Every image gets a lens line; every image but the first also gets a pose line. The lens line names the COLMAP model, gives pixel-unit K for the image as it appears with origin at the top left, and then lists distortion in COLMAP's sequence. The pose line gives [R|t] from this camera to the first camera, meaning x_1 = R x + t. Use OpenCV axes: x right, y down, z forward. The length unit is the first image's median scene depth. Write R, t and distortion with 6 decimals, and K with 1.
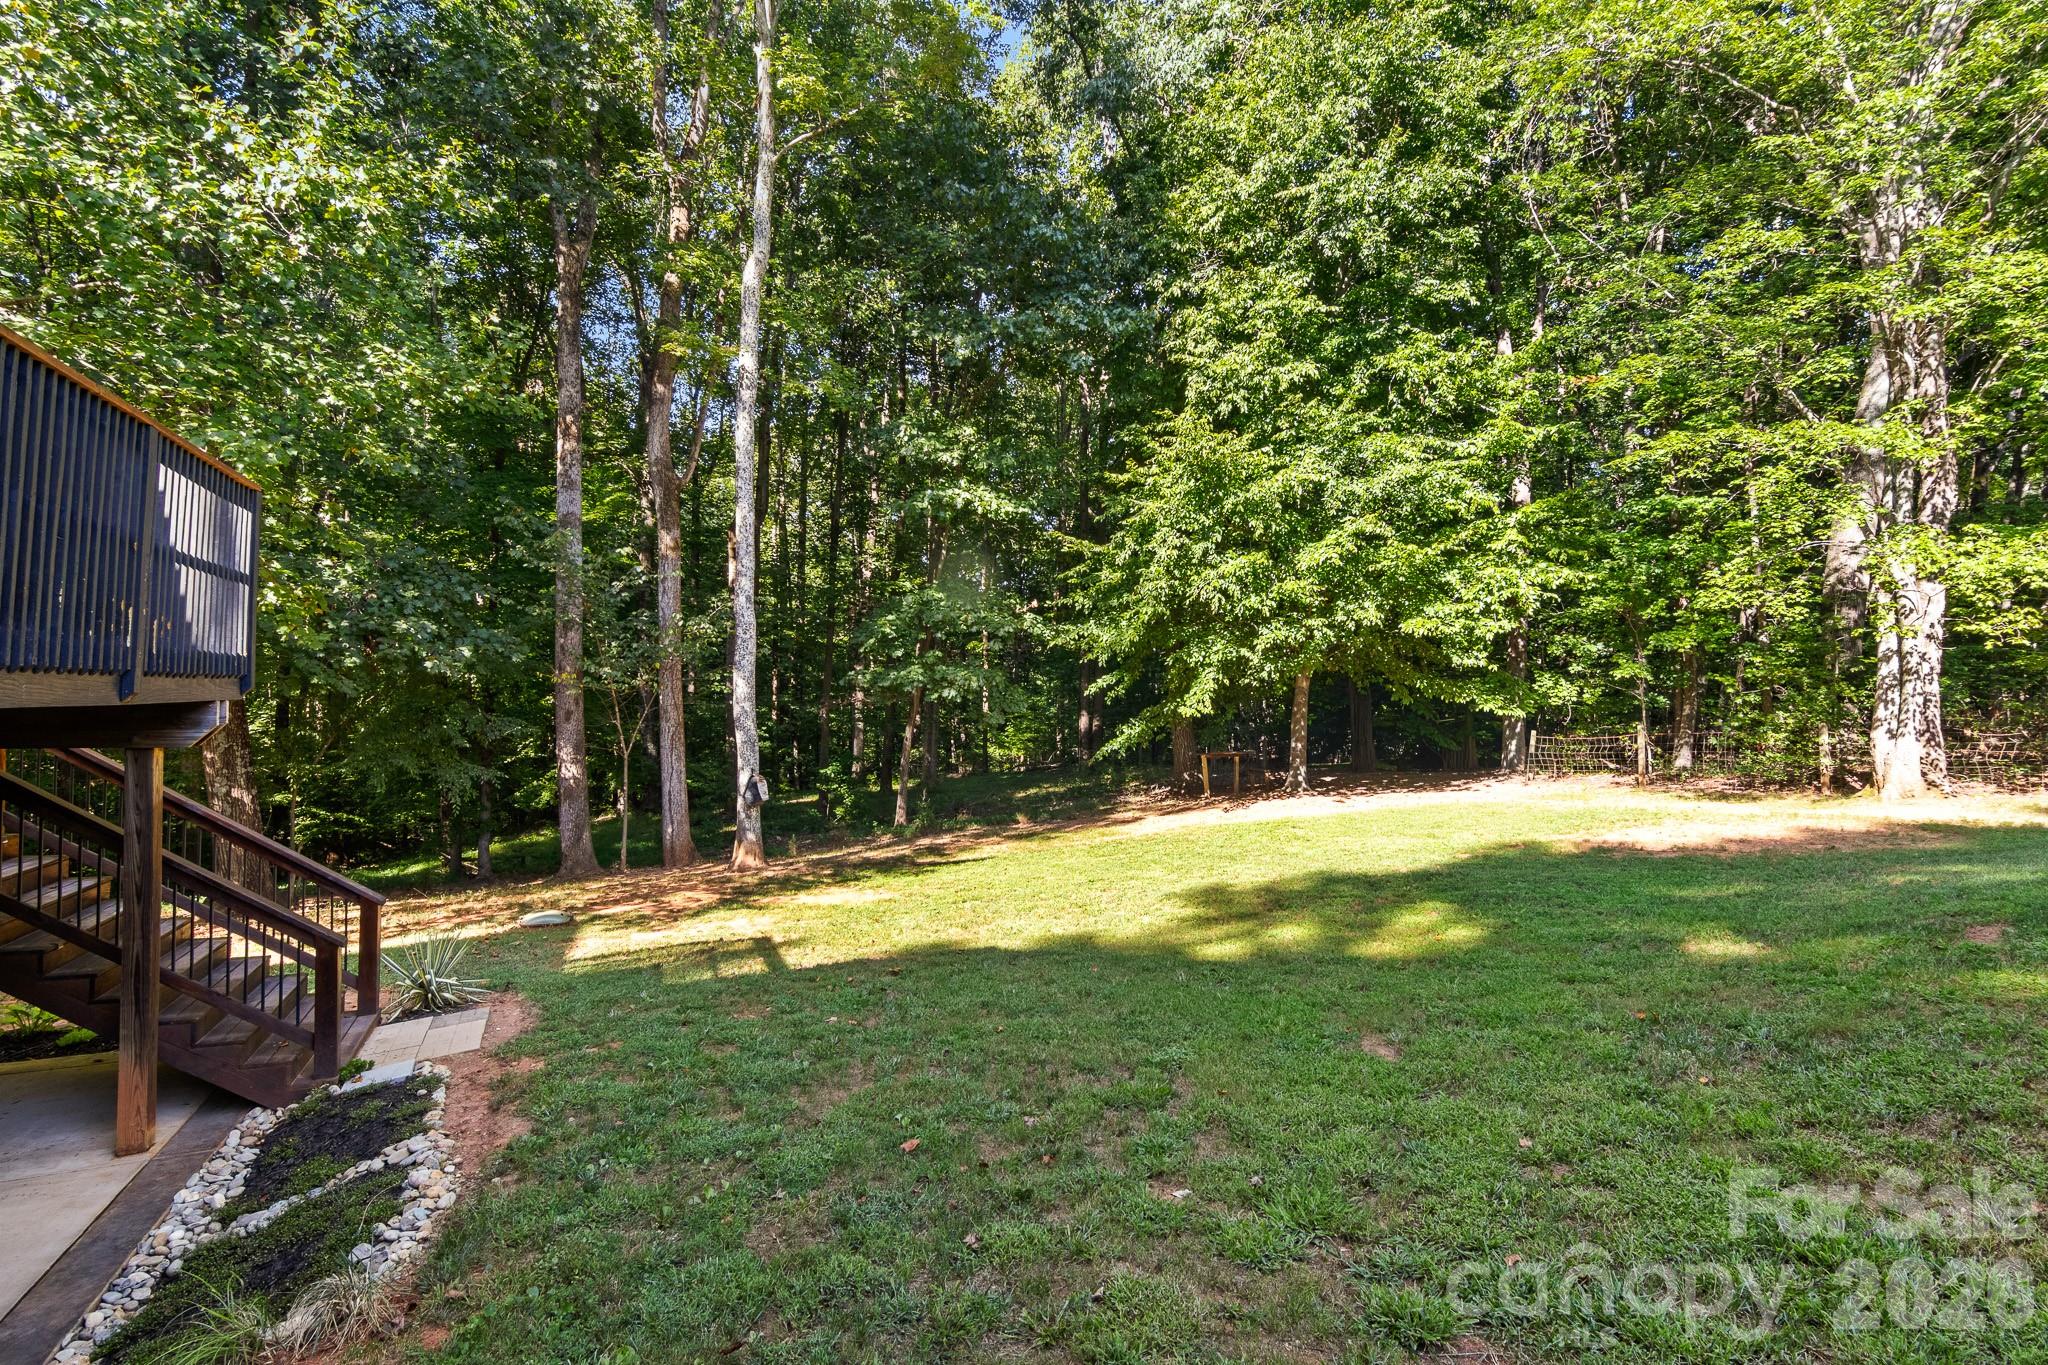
lens RADIAL K [[1055.6, 0, 1026.4], [0, 1055.6, 687.8], [0, 0, 1]] dist [0.004501, 0.001544]
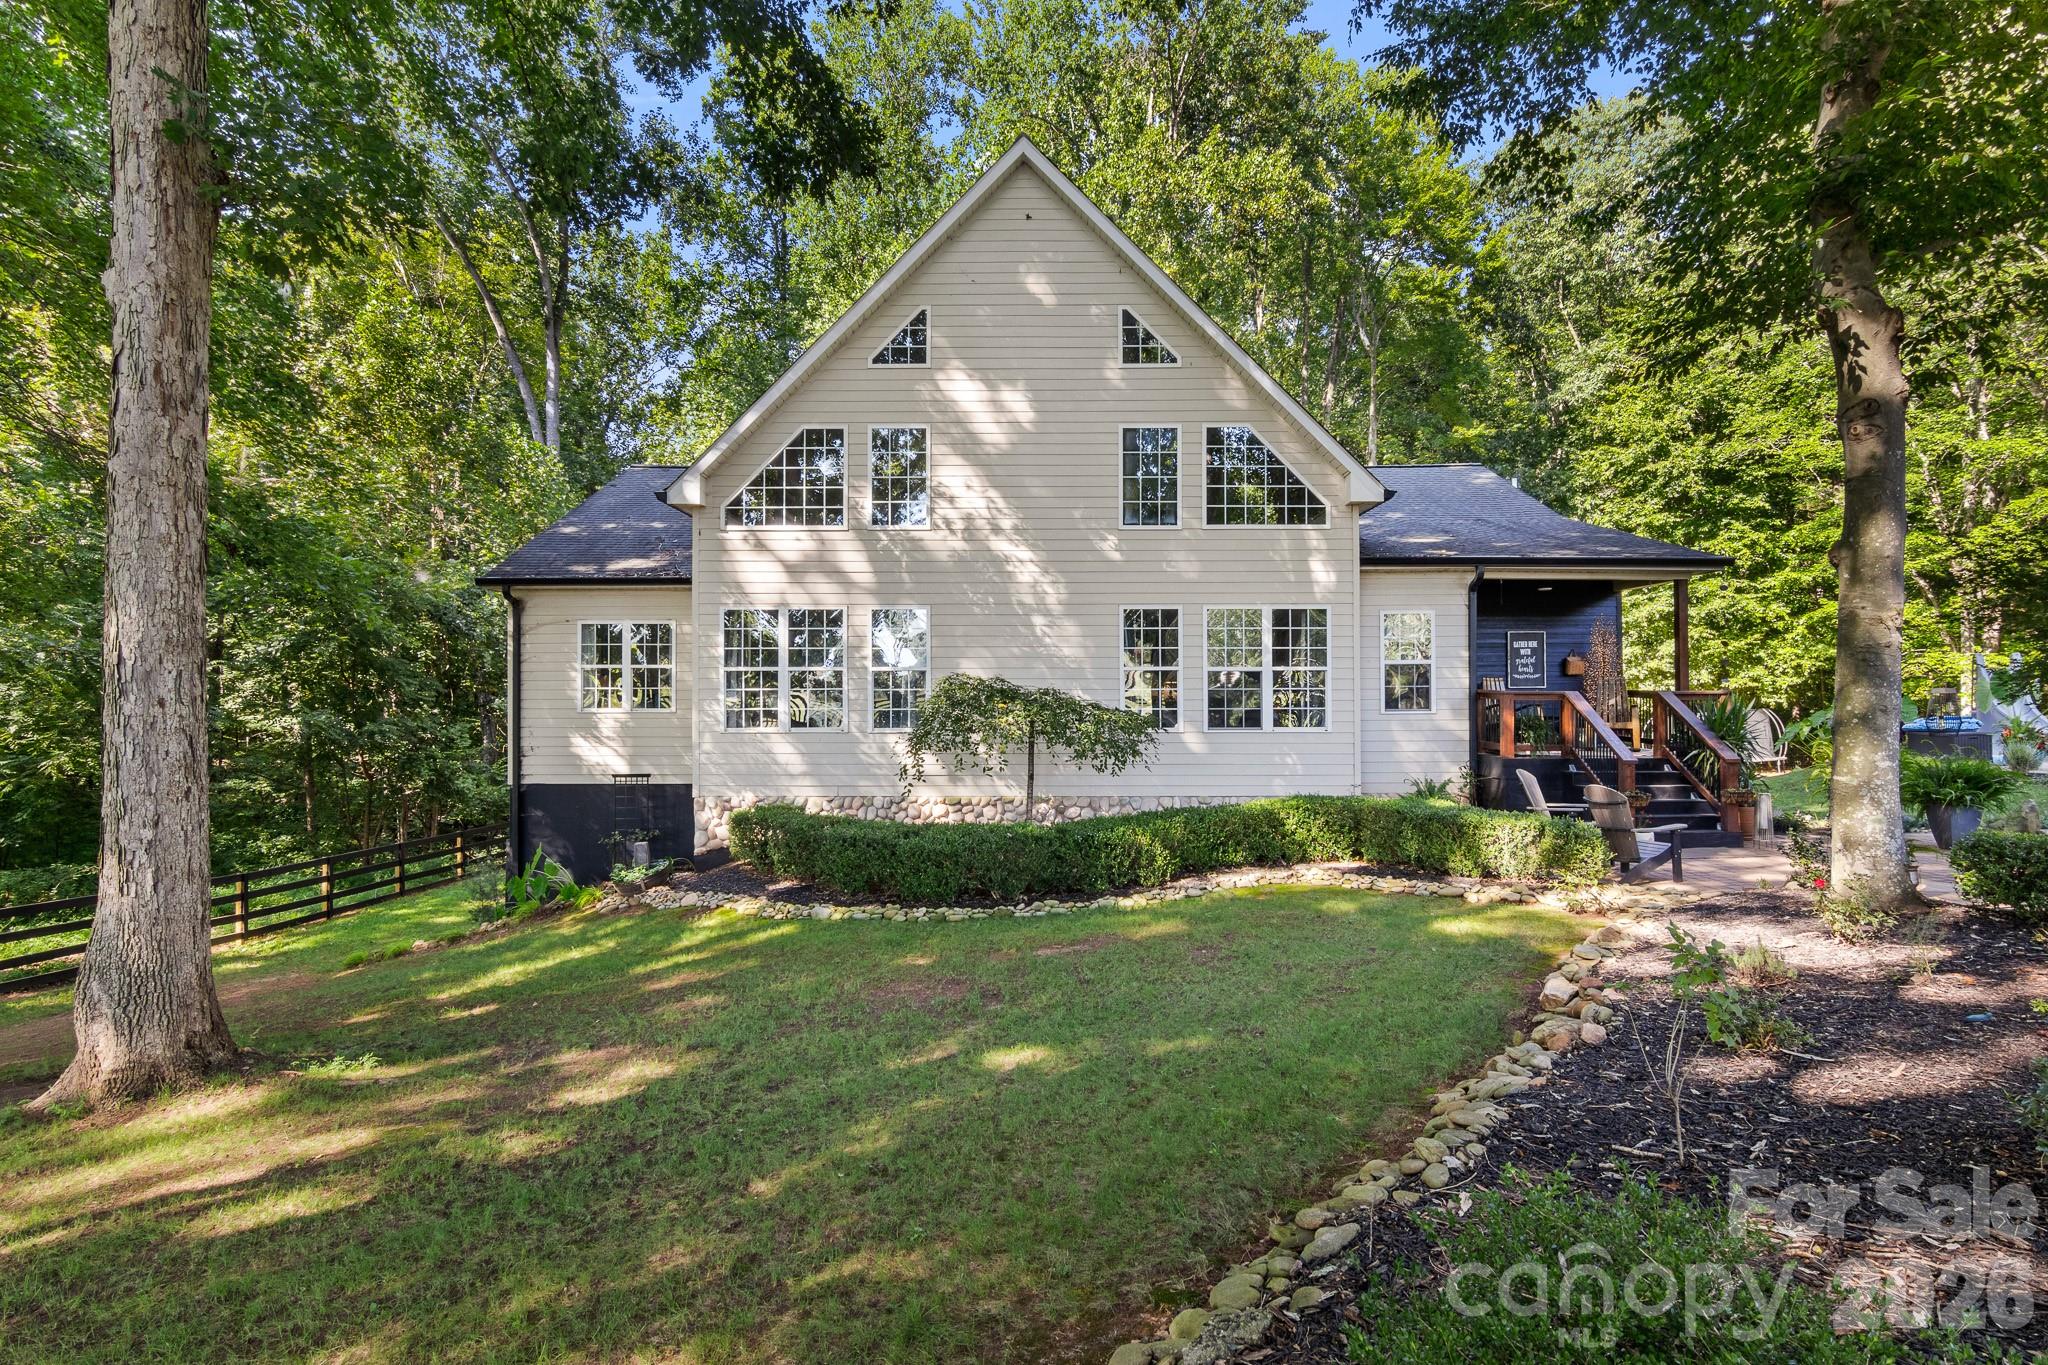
lens RADIAL K [[1055.6, 0, 1038.2], [0, 1055.6, 684.3], [0, 0, 1]] dist [0.004501, 0.001544]
pose [[0.921973, -0.019884, -0.386744, -0.044755], [0.013676, 0.999730, -0.018798, -0.036950], [0.387014, 0.012042, 0.921995, -1.220506]]
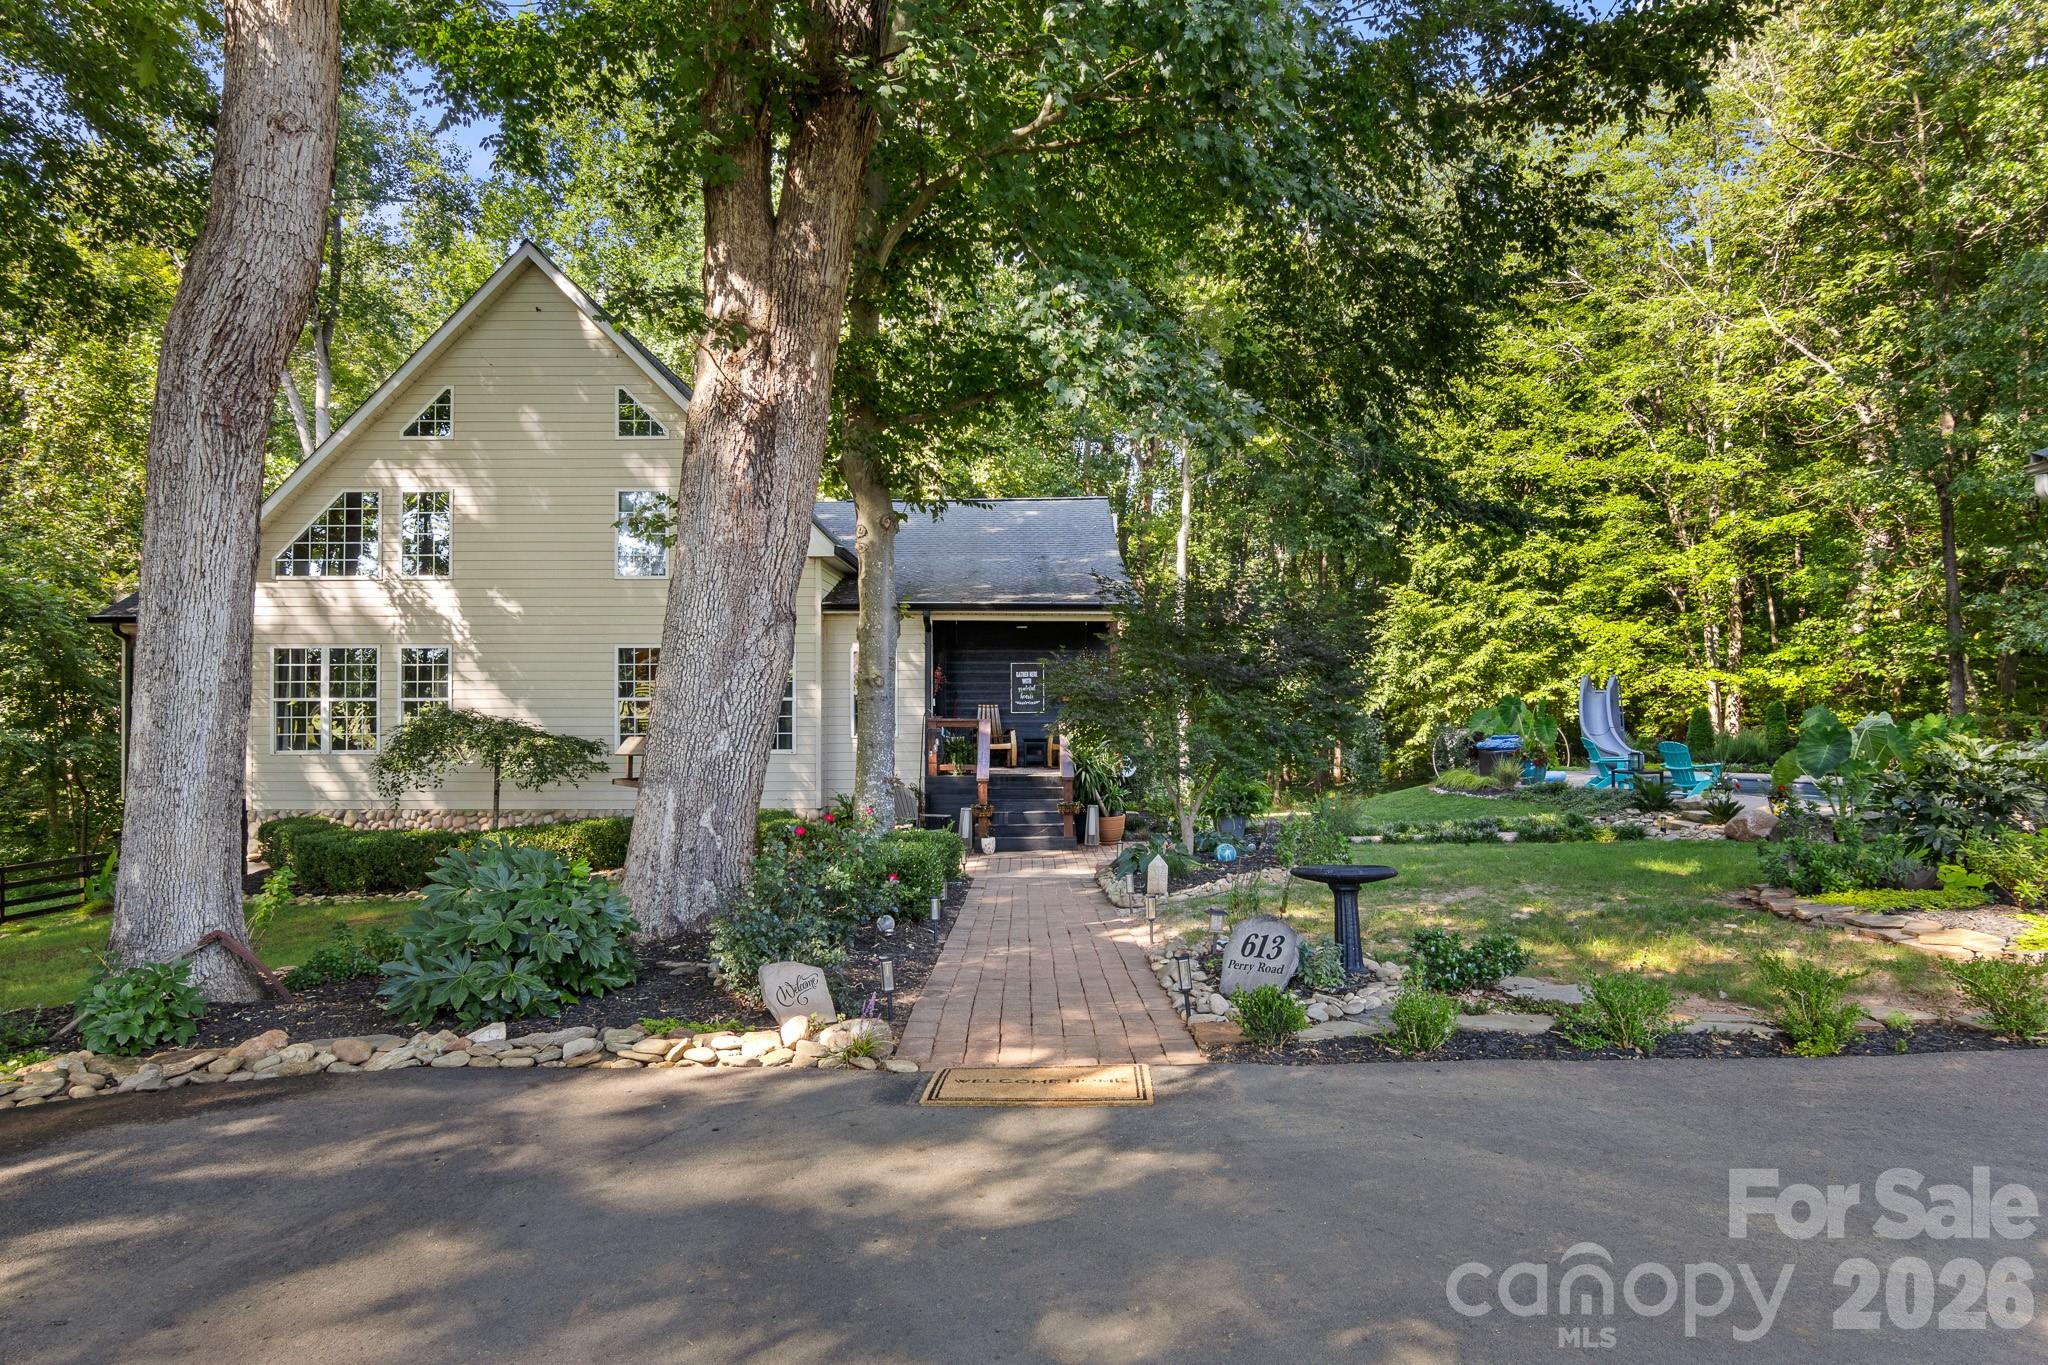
lens RADIAL K [[1201.6, 0, 1027.5], [0, 1201.6, 679.4], [0, 0, 1]] dist [-0.002854, -0.000772]
pose [[0.921865, -0.021850, -0.386895, 0.365042], [0.013209, 0.999601, -0.024978, -0.046896], [0.387286, 0.017916, 0.921785, -1.279973]]
